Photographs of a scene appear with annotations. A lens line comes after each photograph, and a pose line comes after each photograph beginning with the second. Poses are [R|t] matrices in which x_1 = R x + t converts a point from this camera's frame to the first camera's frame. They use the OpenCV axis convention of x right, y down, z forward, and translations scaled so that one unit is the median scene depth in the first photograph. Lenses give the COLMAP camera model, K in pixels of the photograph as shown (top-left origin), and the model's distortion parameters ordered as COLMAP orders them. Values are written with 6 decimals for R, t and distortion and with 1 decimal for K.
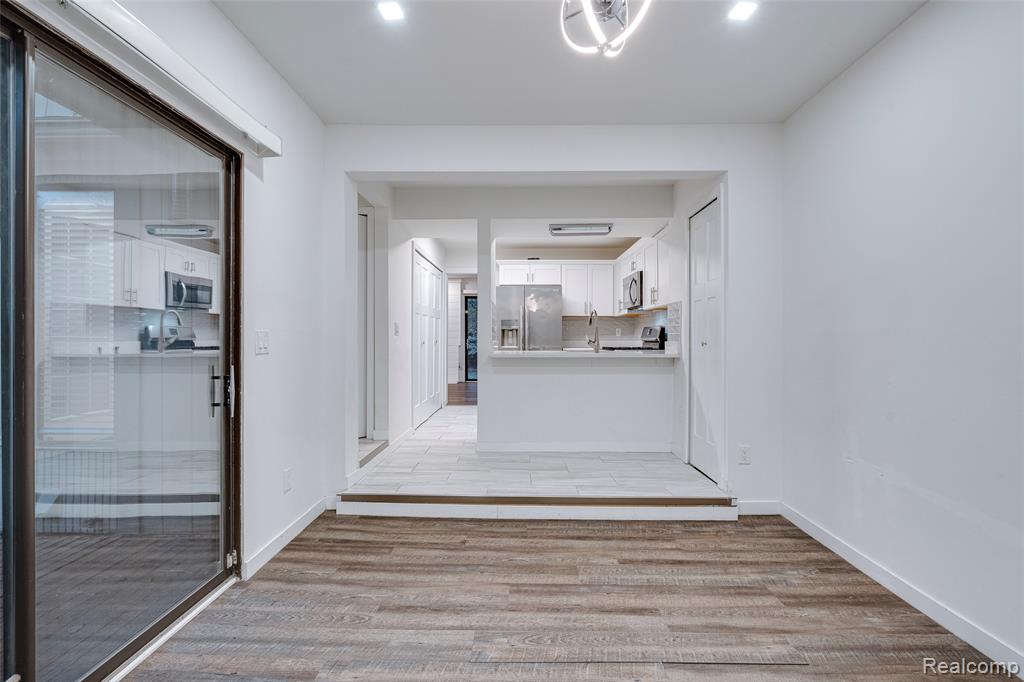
lens RADIAL K [[471.6, 0, 512.0], [0, 471.6, 341.0], [0, 0, 1]] dist [-0.003804, 0.000355]
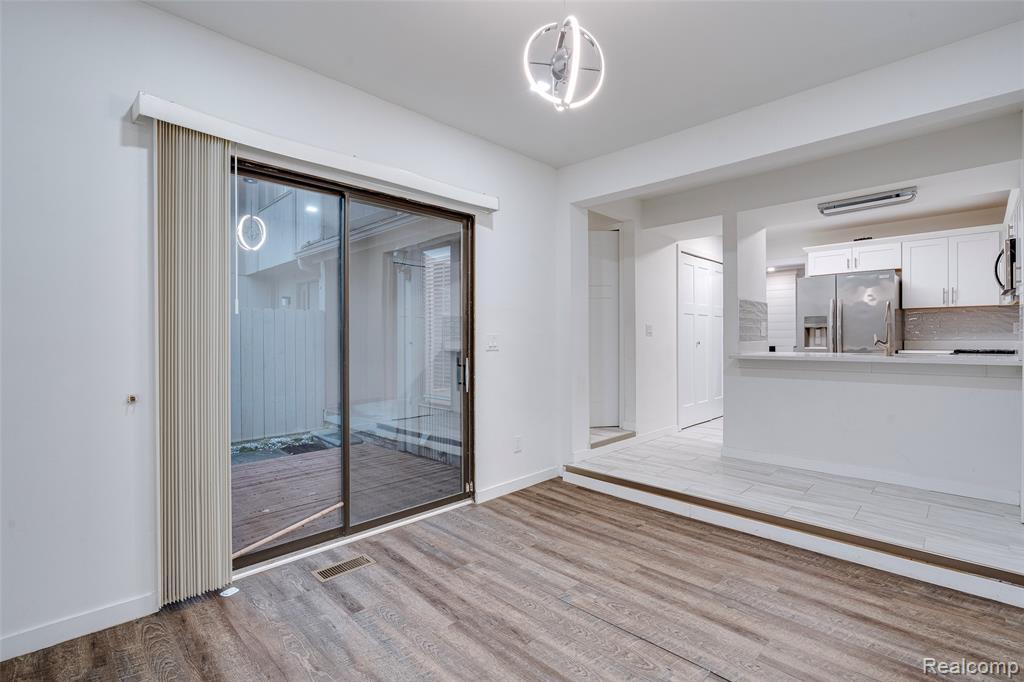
lens RADIAL K [[471.8, 0, 507.9], [0, 471.8, 341.6], [0, 0, 1]] dist [-0.002719, 0.001358]
pose [[0.719693, 0.000839, -0.694292, 0.486237], [0.000281, 0.999999, 0.001499, -0.001967], [0.694292, -0.001274, 0.719692, 0.004245]]
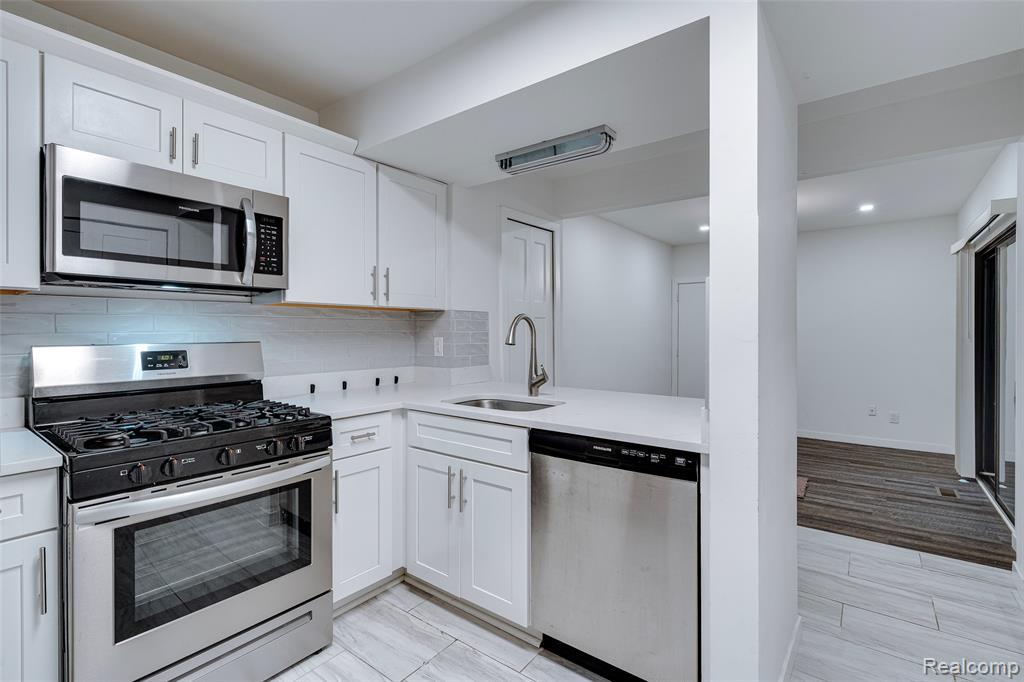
lens RADIAL K [[473.2, 0, 504.3], [0, 473.2, 338.4], [0, 0, 1]] dist [-0.002324, 0.000159]
pose [[-0.796547, -0.009490, 0.604503, -0.212140], [0.002686, 0.999811, 0.019235, -0.080924], [-0.604571, 0.016945, -0.796371, 2.632683]]
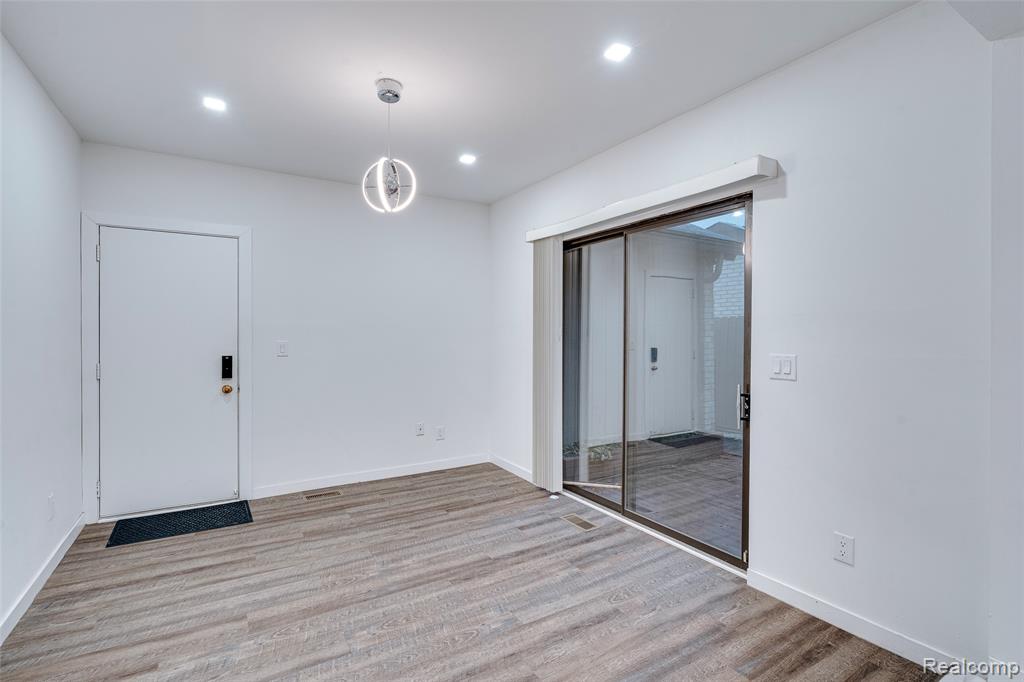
lens RADIAL K [[471.8, 0, 507.9], [0, 471.8, 341.6], [0, 0, 1]] dist [-0.002719, 0.001358]
pose [[-0.848718, -0.000148, -0.528845, 0.414221], [-0.006565, 0.999926, 0.010257, -0.041205], [0.528804, 0.012178, -0.848656, 1.480142]]
